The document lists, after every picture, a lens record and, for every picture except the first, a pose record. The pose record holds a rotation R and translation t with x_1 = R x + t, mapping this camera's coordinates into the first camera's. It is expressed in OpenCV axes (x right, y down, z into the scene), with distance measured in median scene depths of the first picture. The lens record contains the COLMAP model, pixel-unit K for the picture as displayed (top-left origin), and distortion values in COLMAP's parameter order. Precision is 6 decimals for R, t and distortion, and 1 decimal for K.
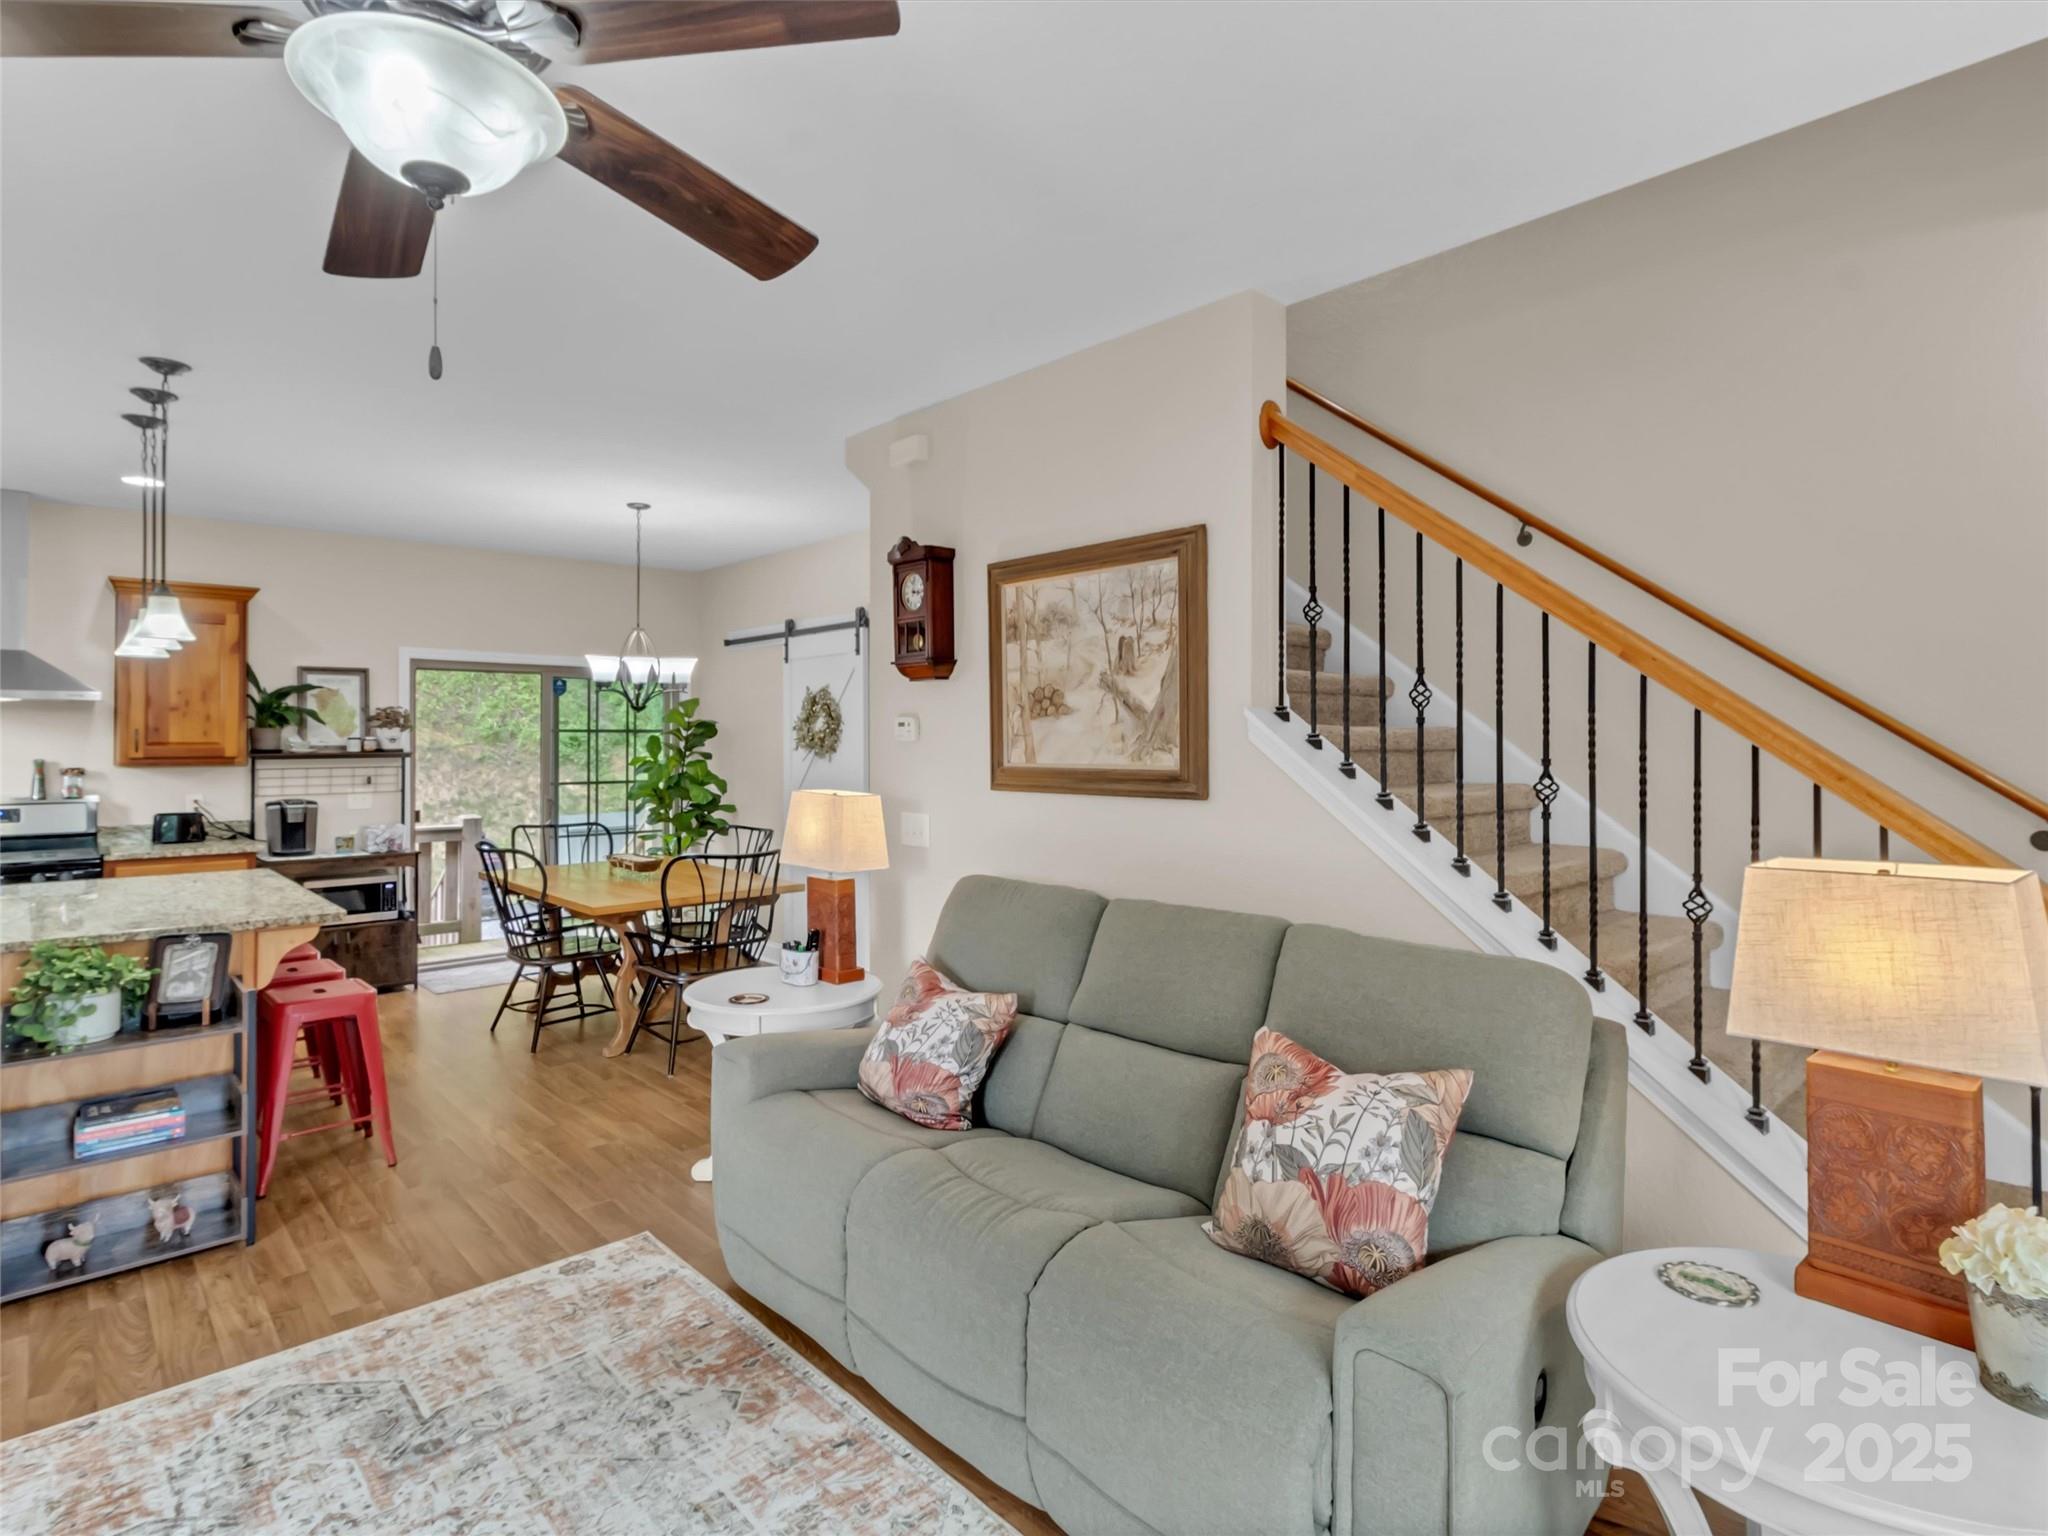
lens RADIAL K [[1079.4, 0, 1039.3], [0, 1079.4, 736.0], [0, 0, 1]] dist [0.002748, -0.000766]
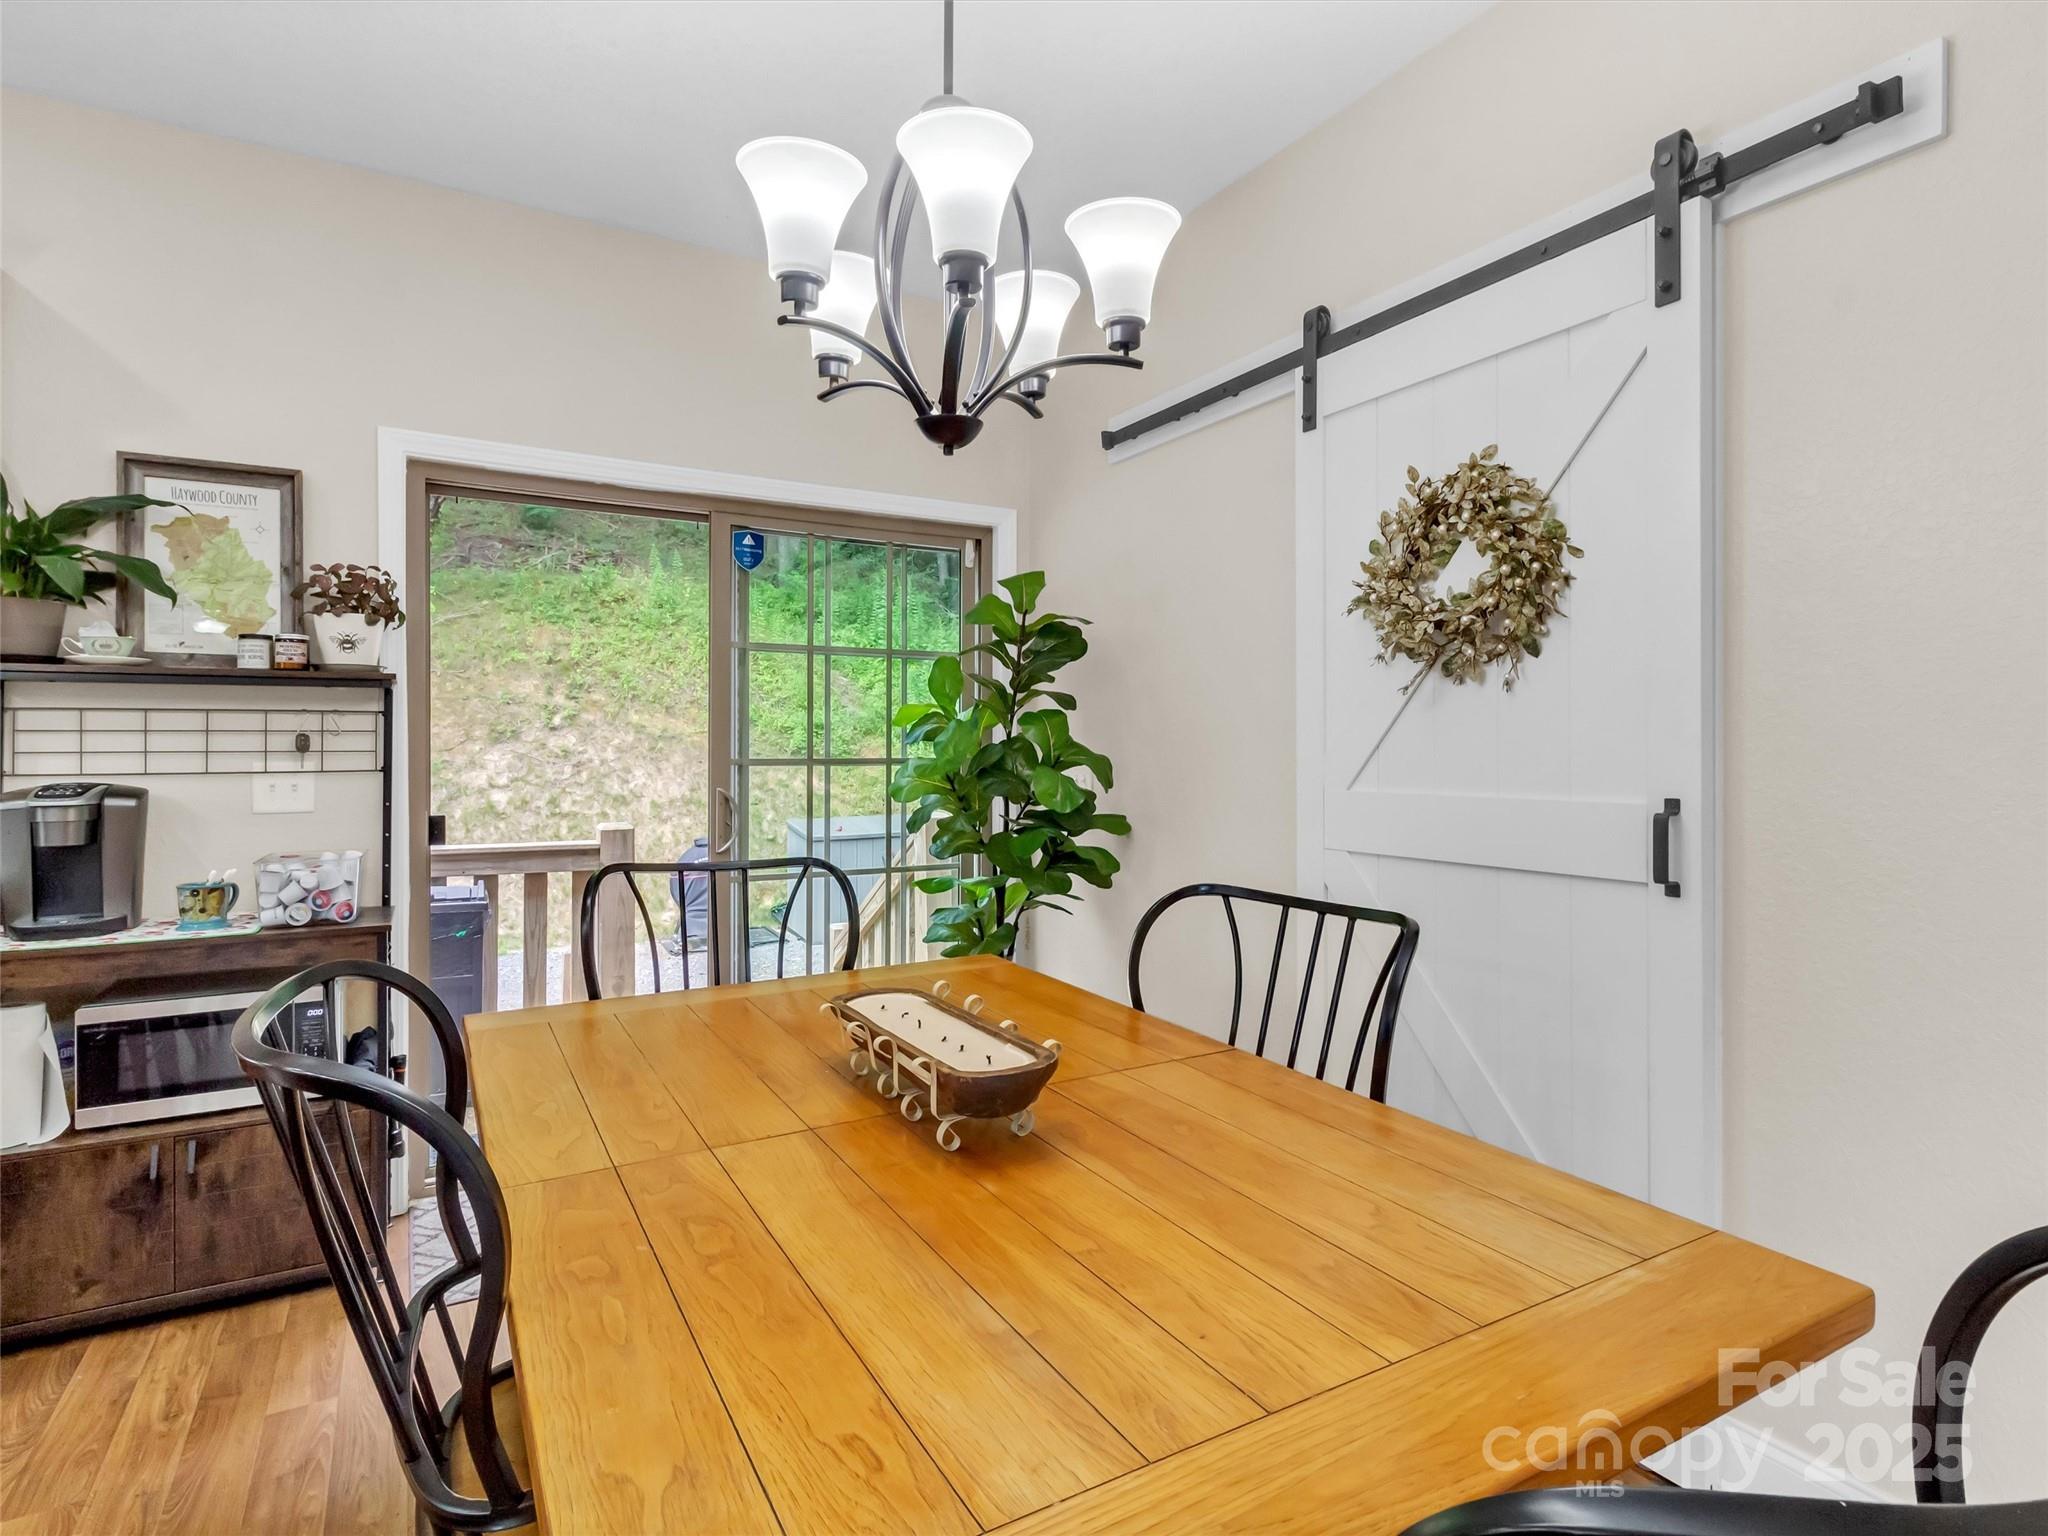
lens RADIAL K [[1079.4, 0, 1022.7], [0, 1079.4, 753.0], [0, 0, 1]] dist [0.002748, -0.000766]
pose [[0.973838, 0.006345, -0.227154, -0.256494], [-0.003910, 0.999930, 0.011170, 0.038767], [0.227209, -0.009990, 0.973795, 0.653874]]
